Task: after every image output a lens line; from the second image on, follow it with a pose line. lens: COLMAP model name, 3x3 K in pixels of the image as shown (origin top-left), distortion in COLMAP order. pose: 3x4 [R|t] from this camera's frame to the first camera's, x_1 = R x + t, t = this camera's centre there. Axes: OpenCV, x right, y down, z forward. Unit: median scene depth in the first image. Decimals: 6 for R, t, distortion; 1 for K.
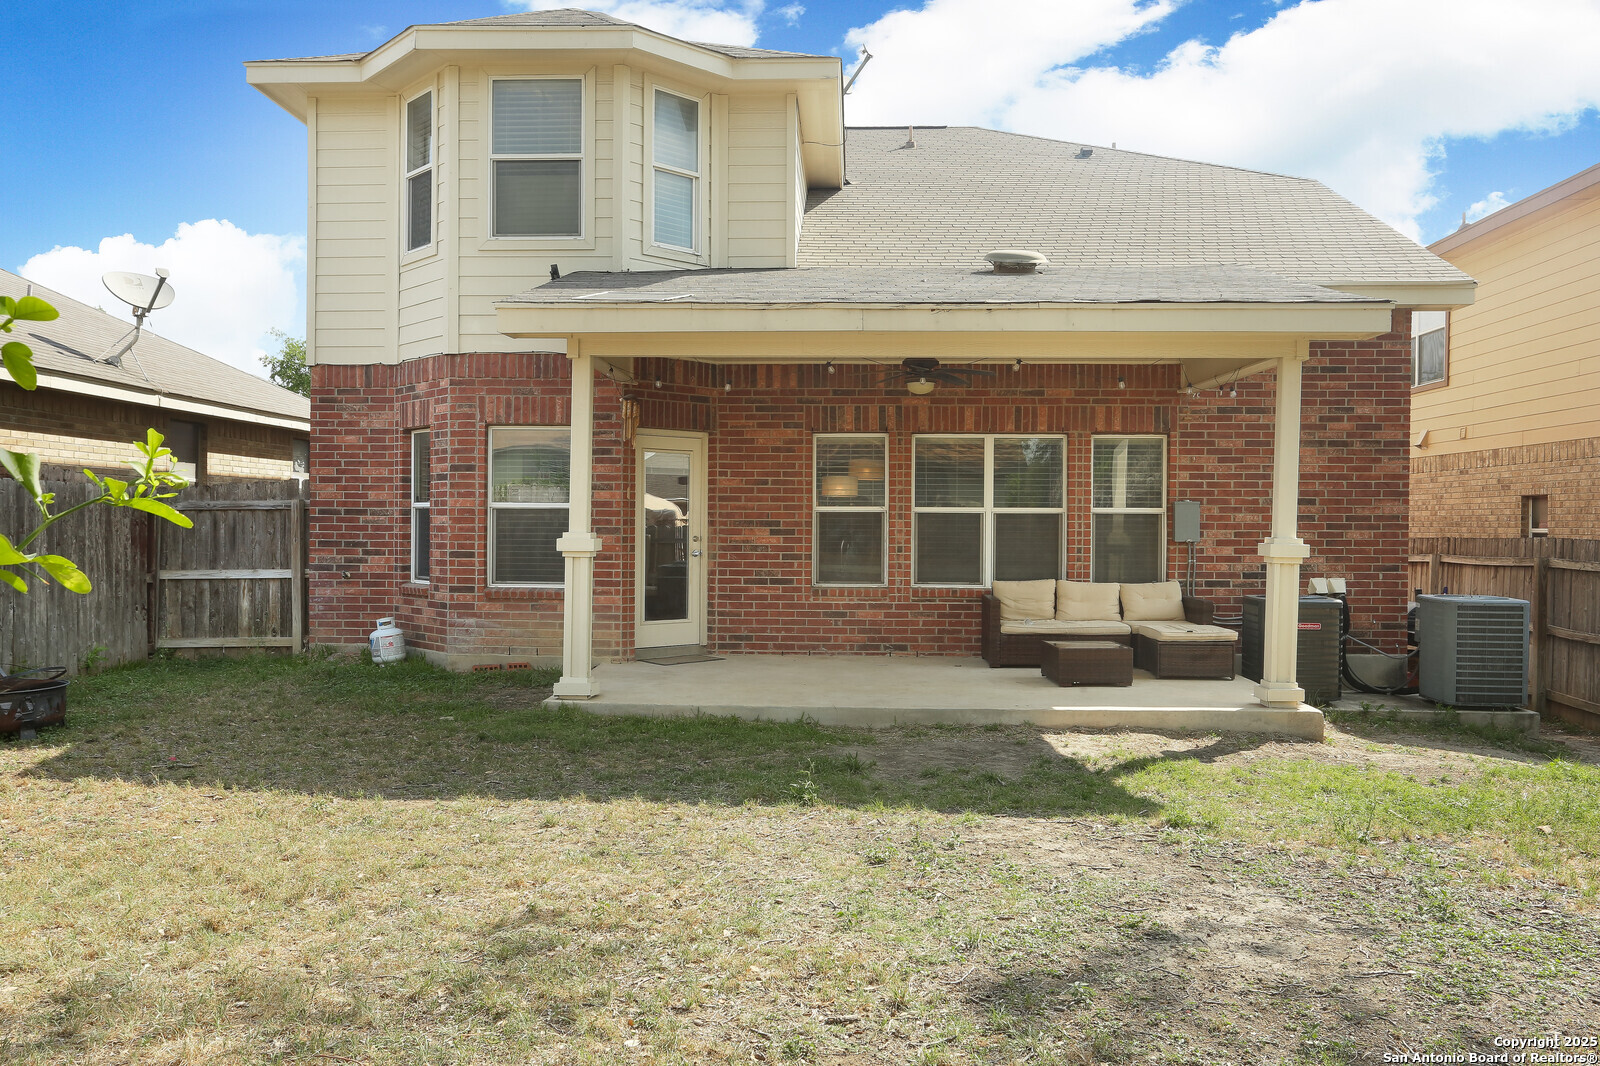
lens RADIAL K [[1297.1, 0, 797.6], [0, 1297.1, 530.3], [0, 0, 1]] dist [-0.011280, 0.007621]
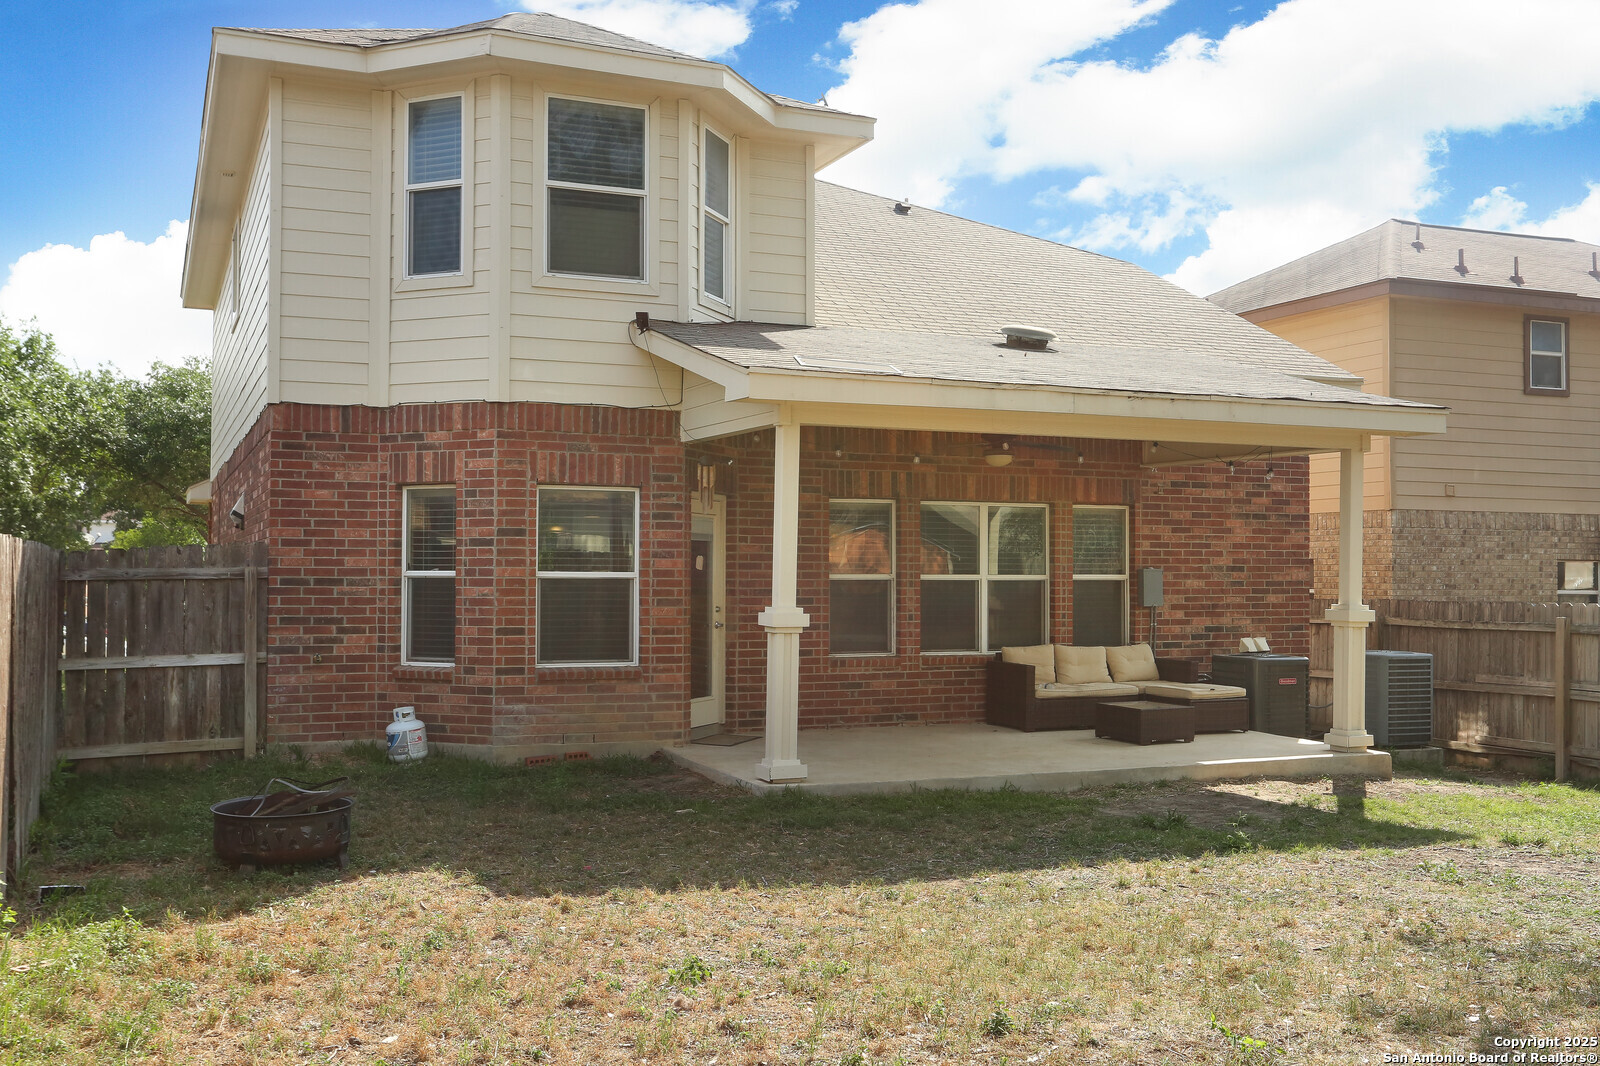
lens RADIAL K [[1546.6, 0, 801.9], [0, 1546.6, 540.7], [0, 0, 1]] dist [0.020435, 0.000000]
pose [[0.899730, 0.006680, 0.436396, -0.516324], [0.004865, 0.999667, -0.025334, -0.014391], [-0.436420, 0.024917, 0.899398, -0.025463]]
